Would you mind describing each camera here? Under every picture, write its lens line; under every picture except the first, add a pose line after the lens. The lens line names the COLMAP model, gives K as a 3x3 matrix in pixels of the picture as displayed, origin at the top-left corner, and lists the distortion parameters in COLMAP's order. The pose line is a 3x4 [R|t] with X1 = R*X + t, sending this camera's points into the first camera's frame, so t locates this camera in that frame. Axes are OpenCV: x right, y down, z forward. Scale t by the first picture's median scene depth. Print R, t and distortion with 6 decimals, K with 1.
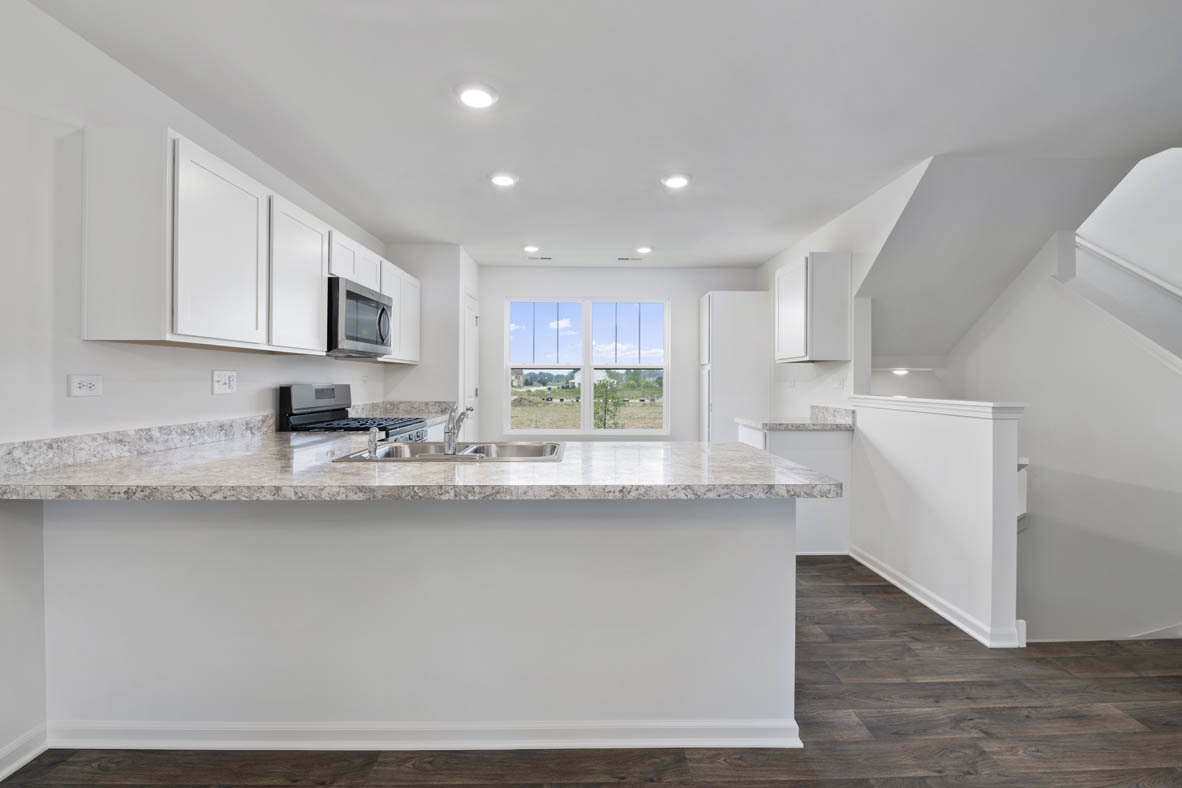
lens RADIAL K [[523.1, 0, 593.2], [0, 523.1, 377.2], [0, 0, 1]] dist [-0.011432, -0.000317]
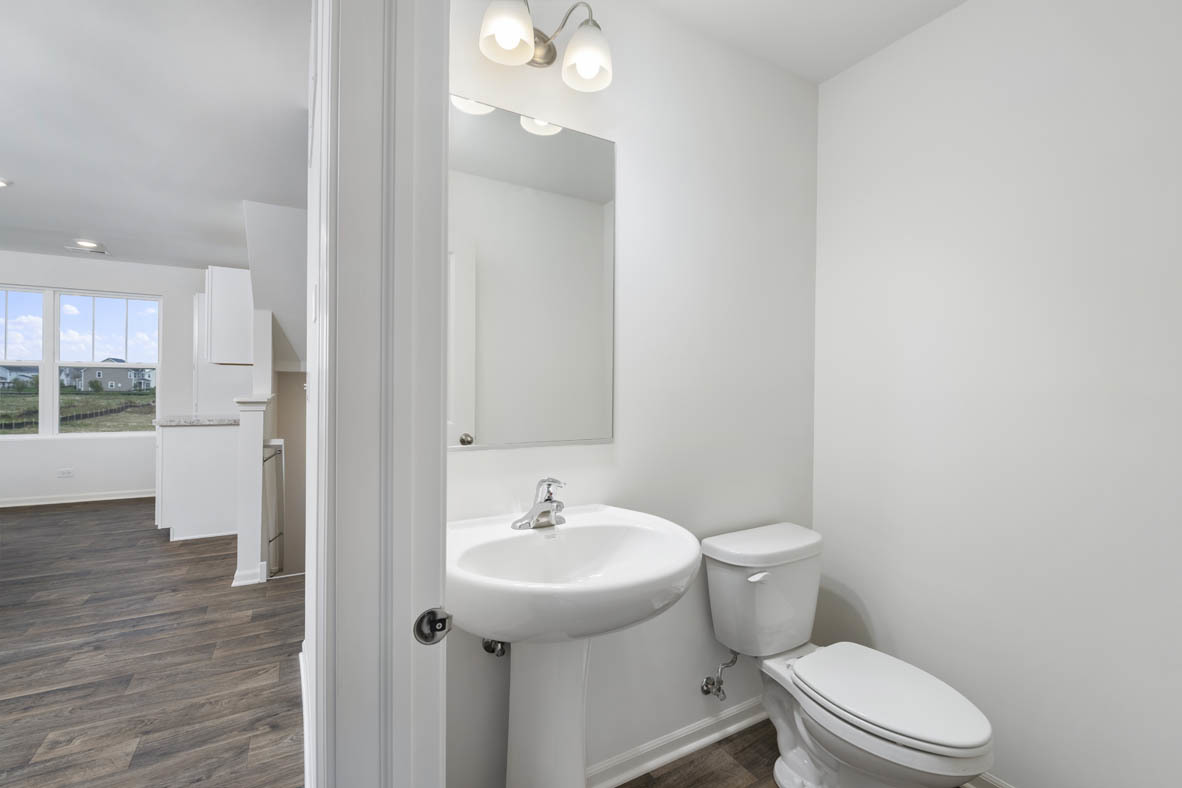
lens RADIAL K [[523.1, 0, 593.9], [0, 523.1, 385.6], [0, 0, 1]] dist [-0.011432, -0.000317]
pose [[0.879492, 0.003025, 0.475903, 0.844328], [-0.008906, 0.999909, 0.010103, -0.003222], [-0.475830, -0.013124, 0.879440, -0.510108]]
